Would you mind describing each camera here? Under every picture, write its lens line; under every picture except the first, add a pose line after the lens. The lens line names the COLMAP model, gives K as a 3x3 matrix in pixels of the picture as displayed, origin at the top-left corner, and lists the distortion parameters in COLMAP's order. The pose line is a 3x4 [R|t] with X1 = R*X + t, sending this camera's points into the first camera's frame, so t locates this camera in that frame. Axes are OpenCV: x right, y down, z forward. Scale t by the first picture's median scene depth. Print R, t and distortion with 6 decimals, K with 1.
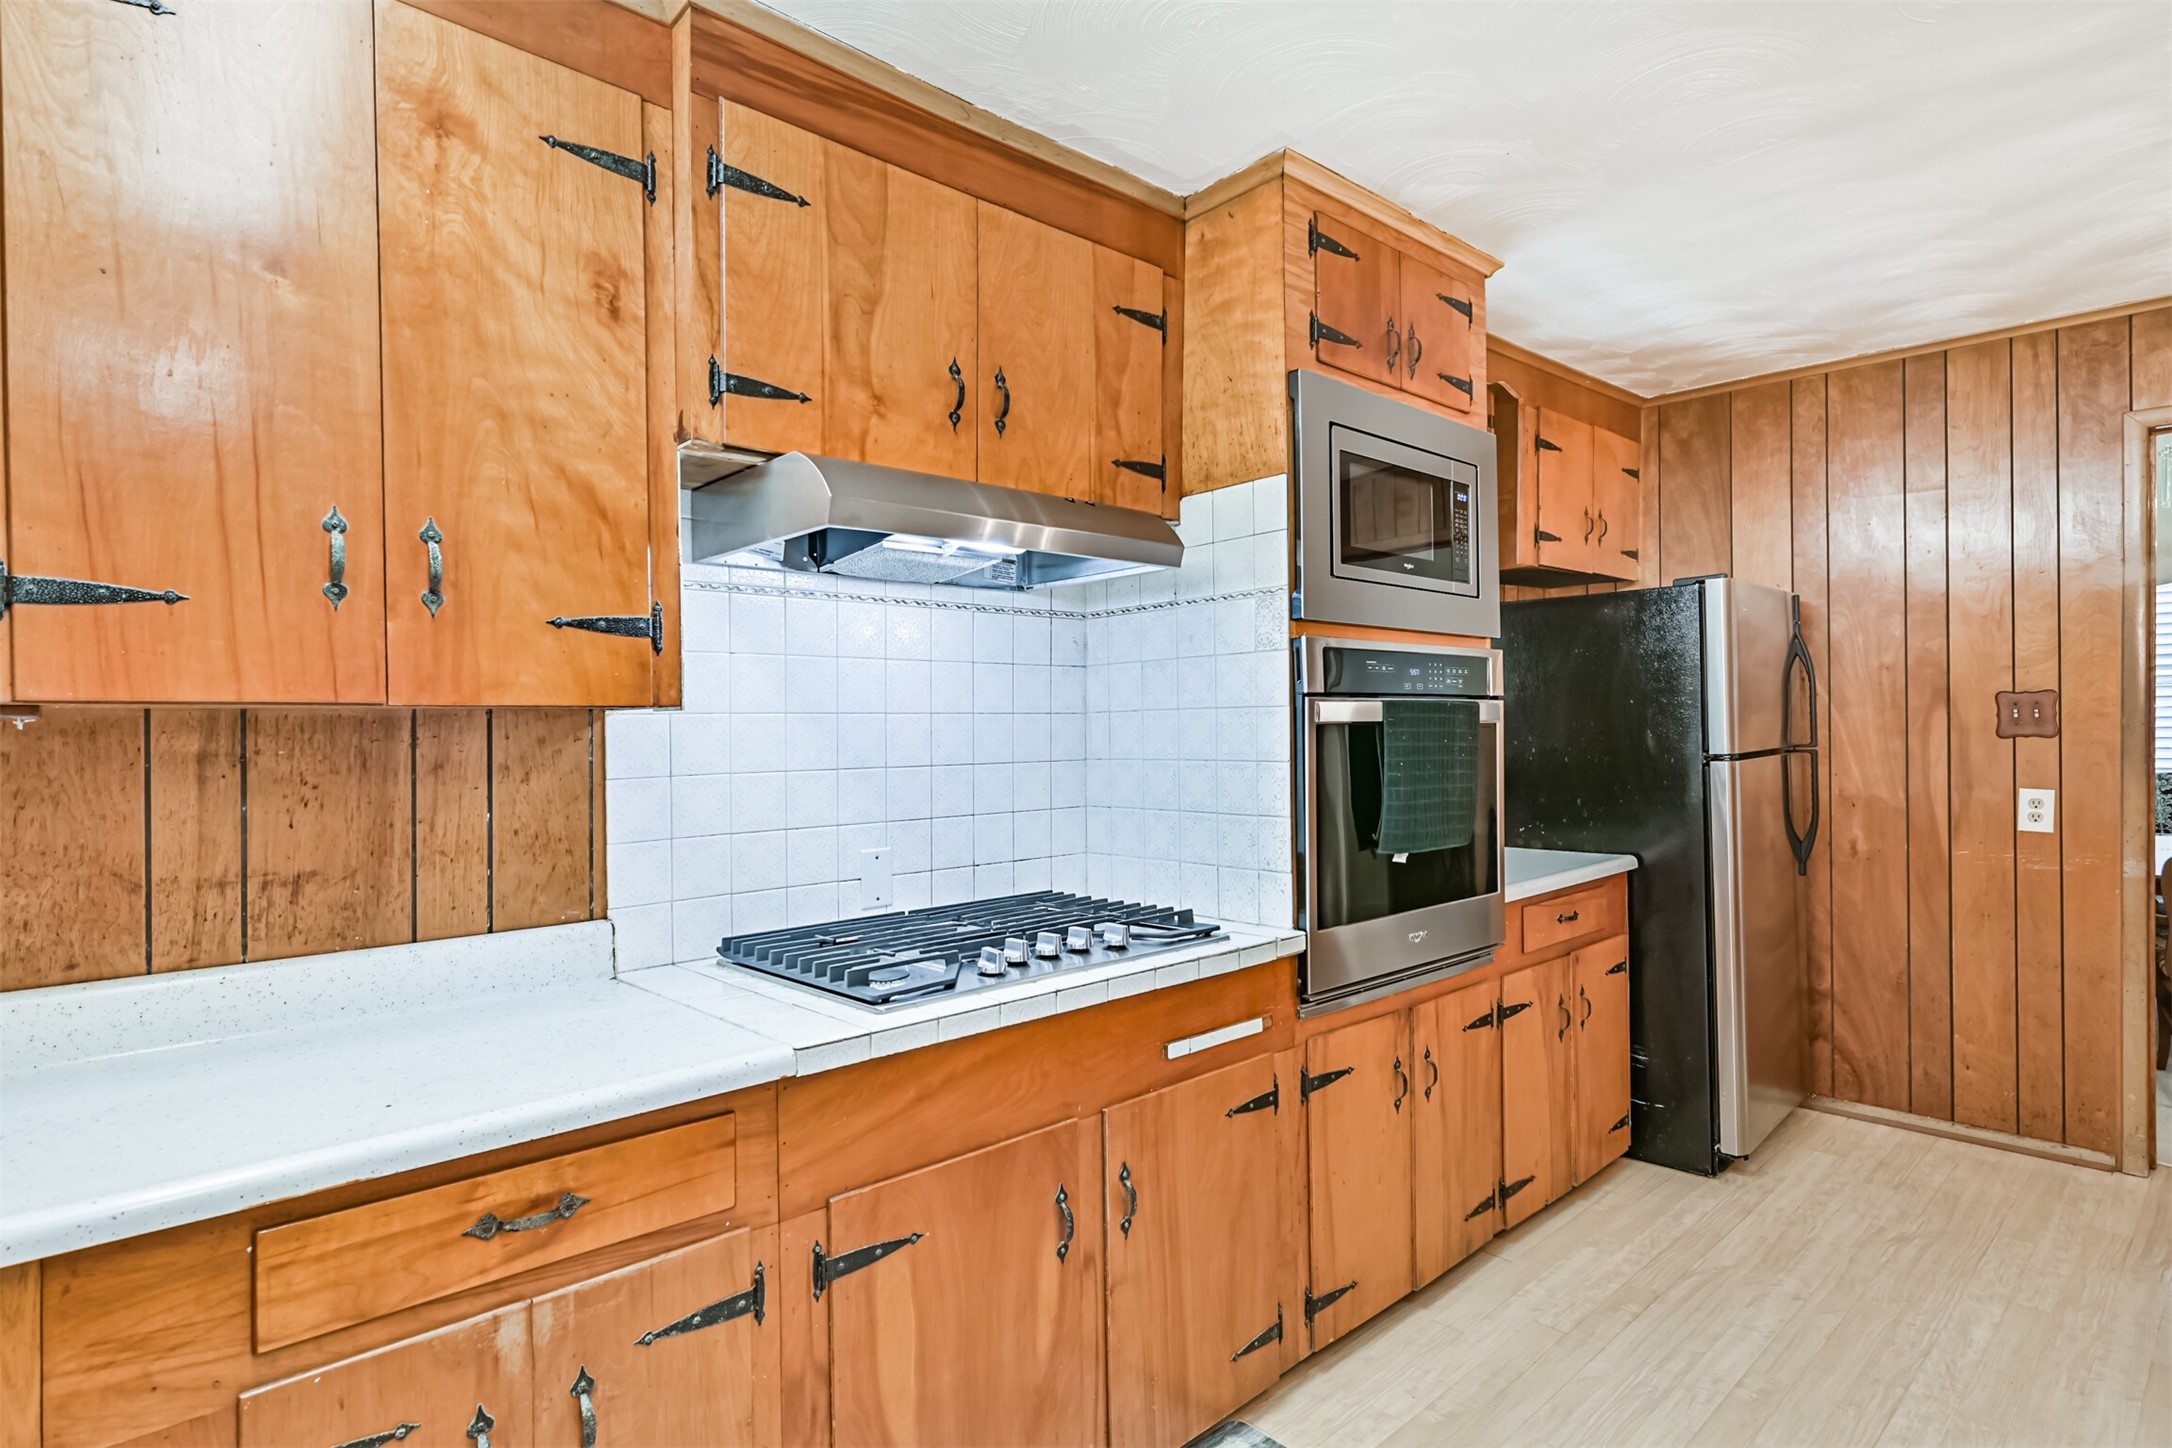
lens RADIAL K [[1118.4, 0, 1092.3], [0, 1118.4, 728.2], [0, 0, 1]] dist [-0.000594, 0.000020]
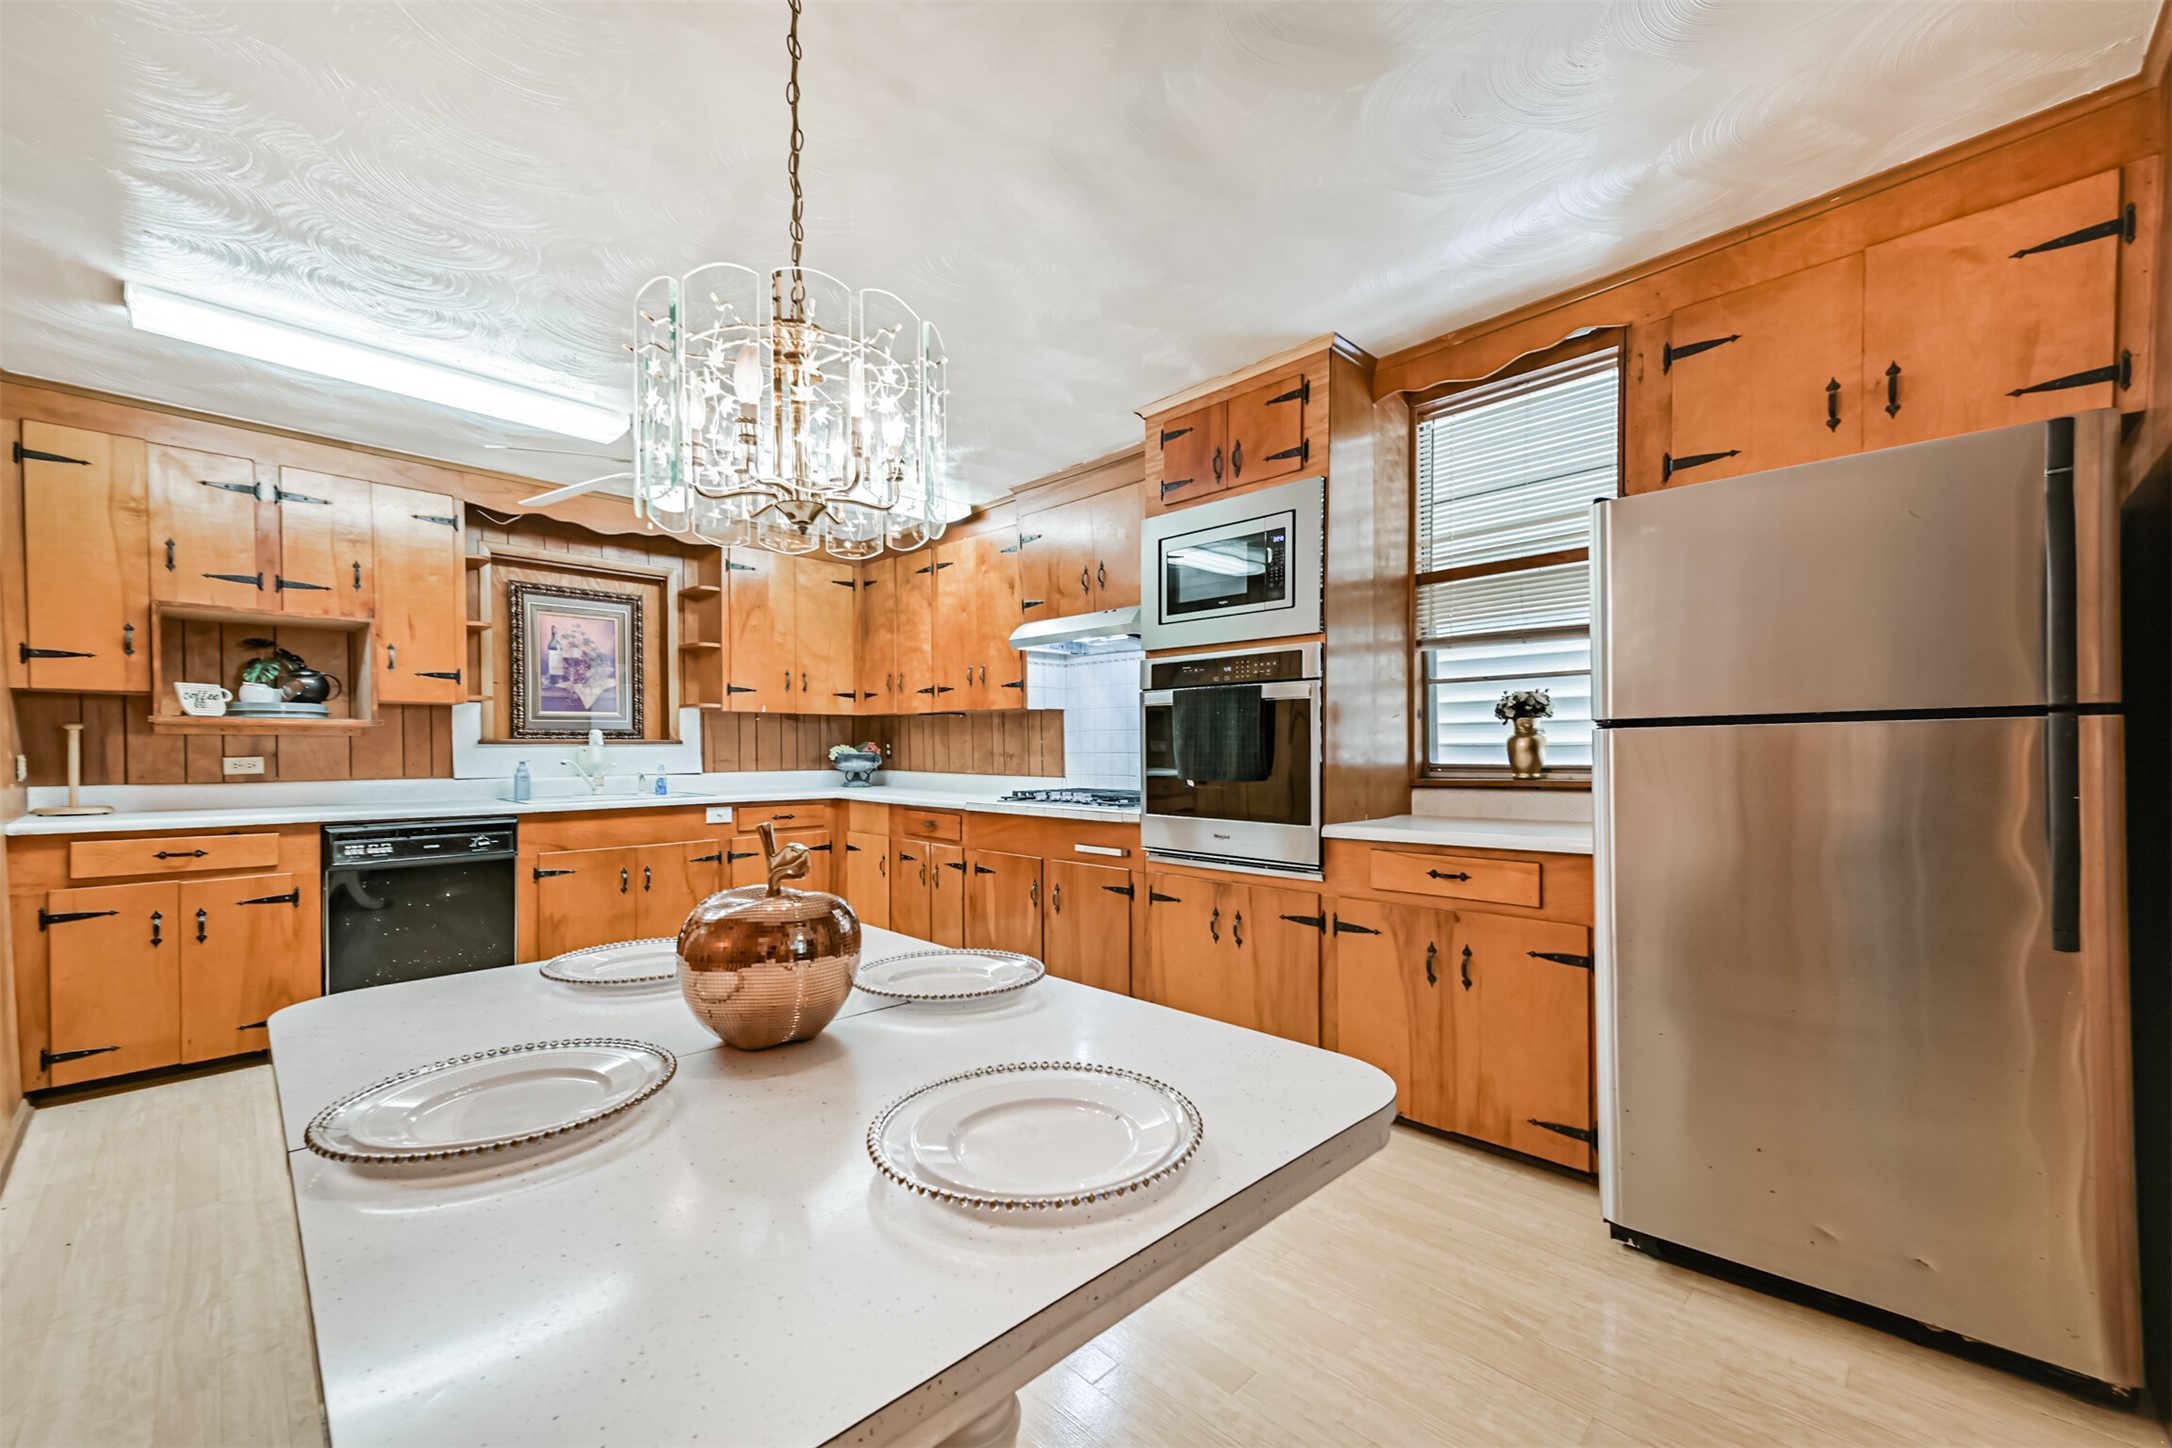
lens RADIAL K [[883.7, 0, 1080.6], [0, 883.7, 746.4], [0, 0, 1]] dist [0.001914, 0.000165]
pose [[0.017122, 0.015008, -0.999741, 2.039493], [0.006583, 0.999864, 0.015123, 0.051215], [0.999832, -0.006840, 0.017021, 1.037826]]
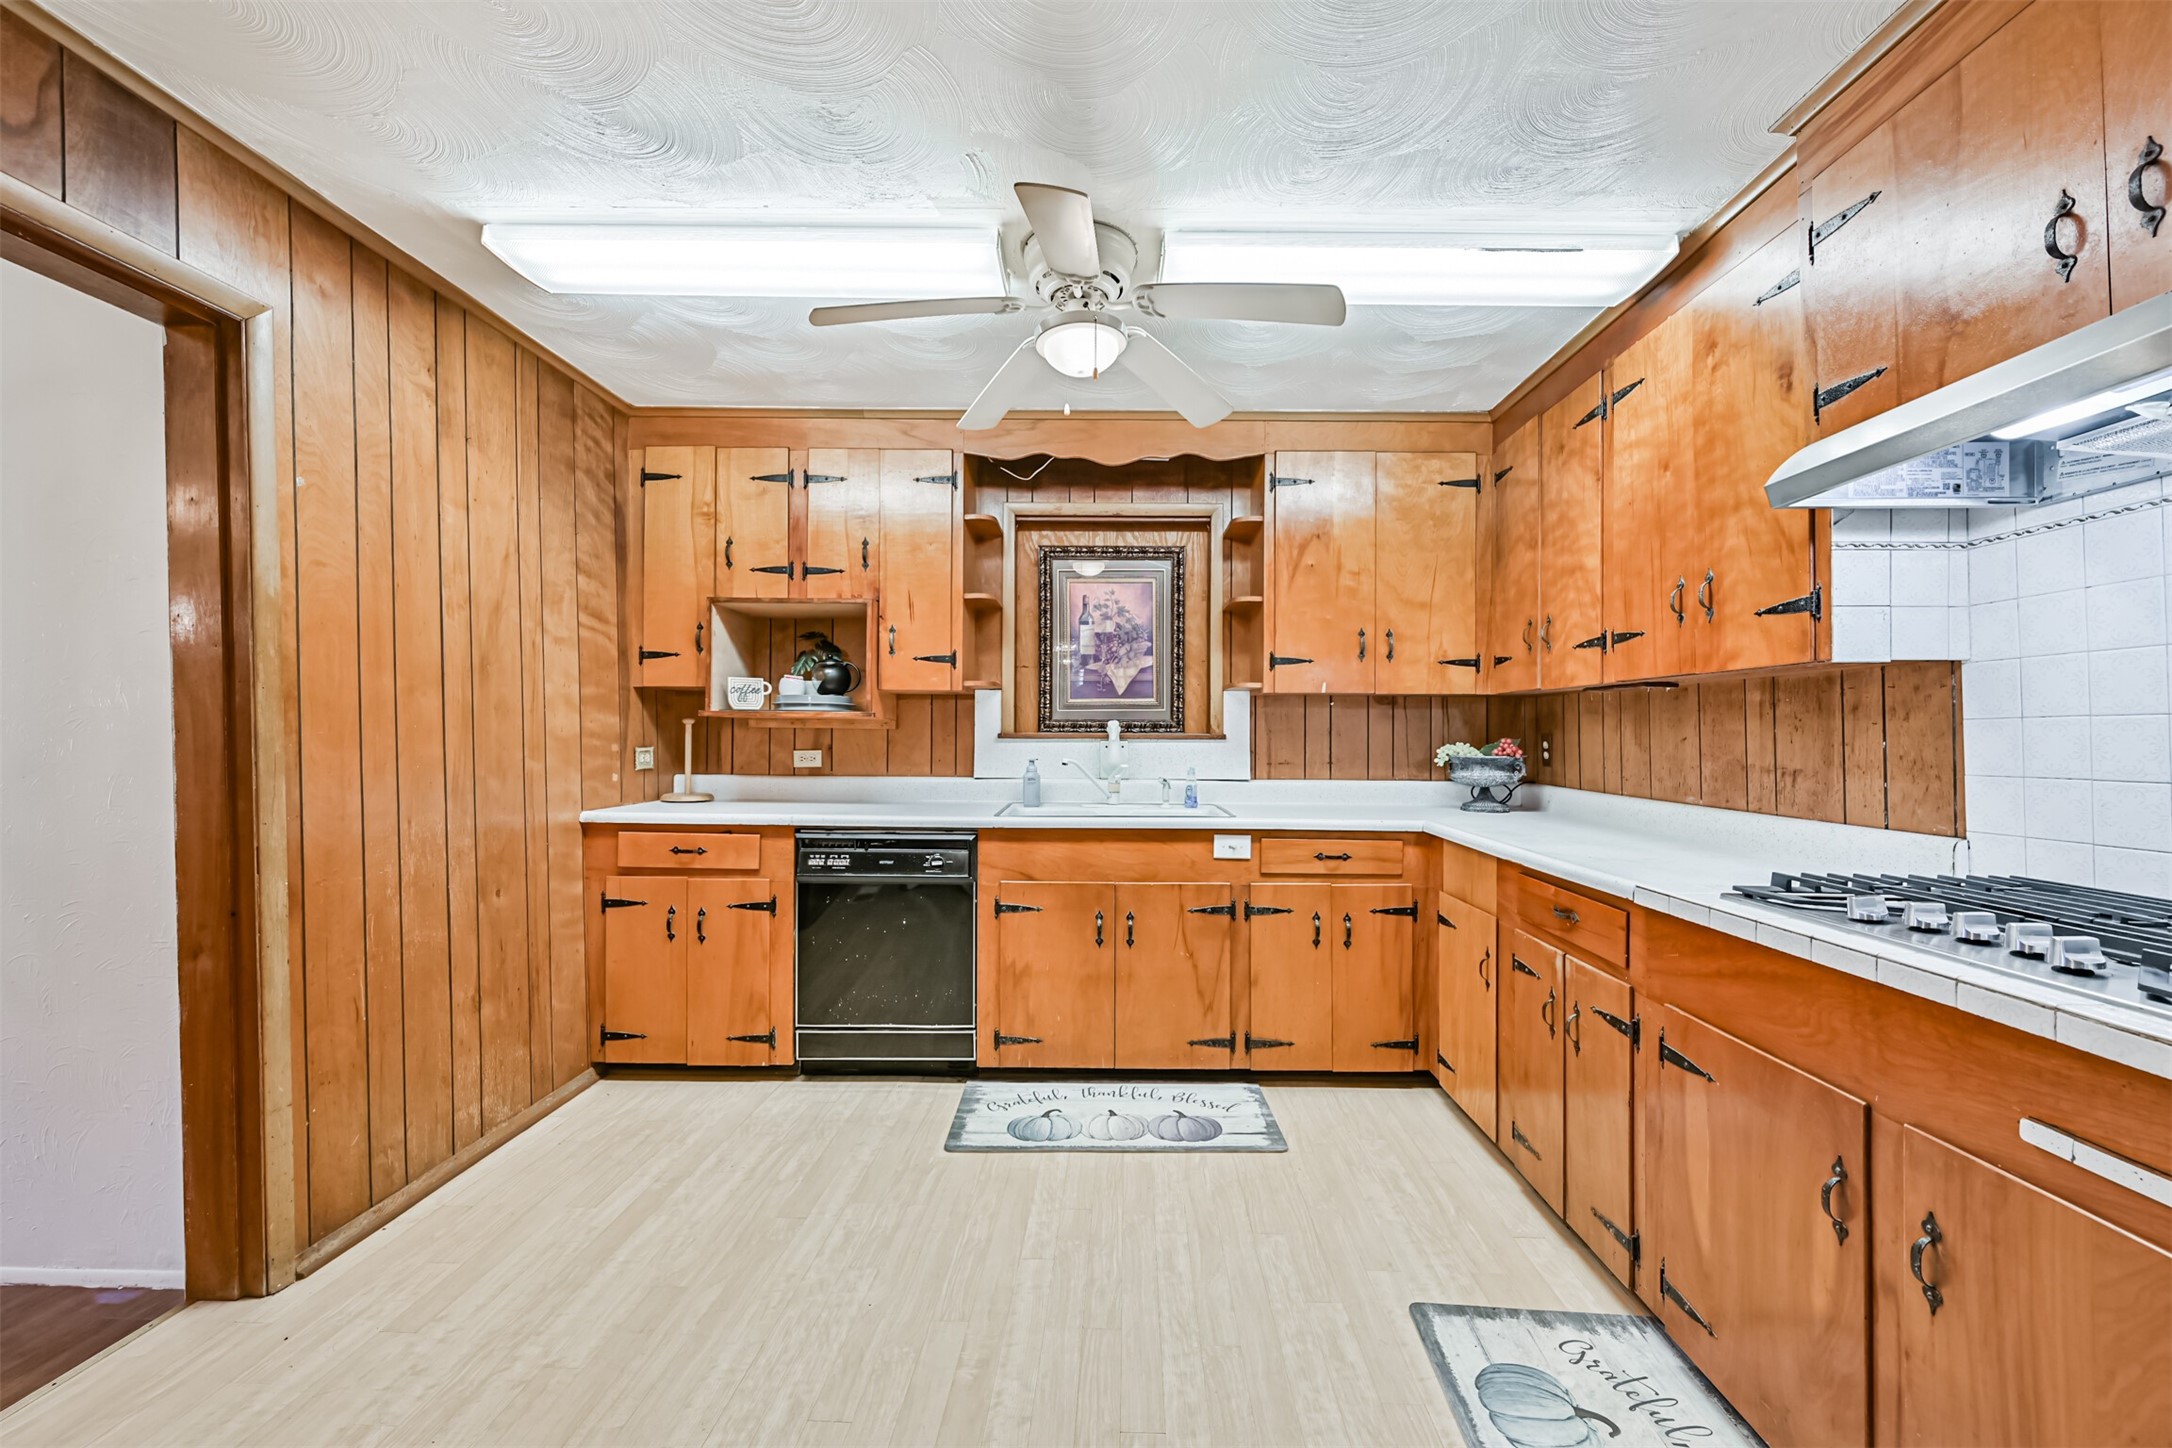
lens RADIAL K [[863.2, 0, 1095.8], [0, 863.2, 729.8], [0, 0, 1]] dist [0.001775, 0.000086]
pose [[-0.707442, 0.007897, -0.706727, 0.871644], [0.008988, 0.999957, 0.002176, 0.048232], [0.706714, -0.004812, -0.707483, 1.033941]]
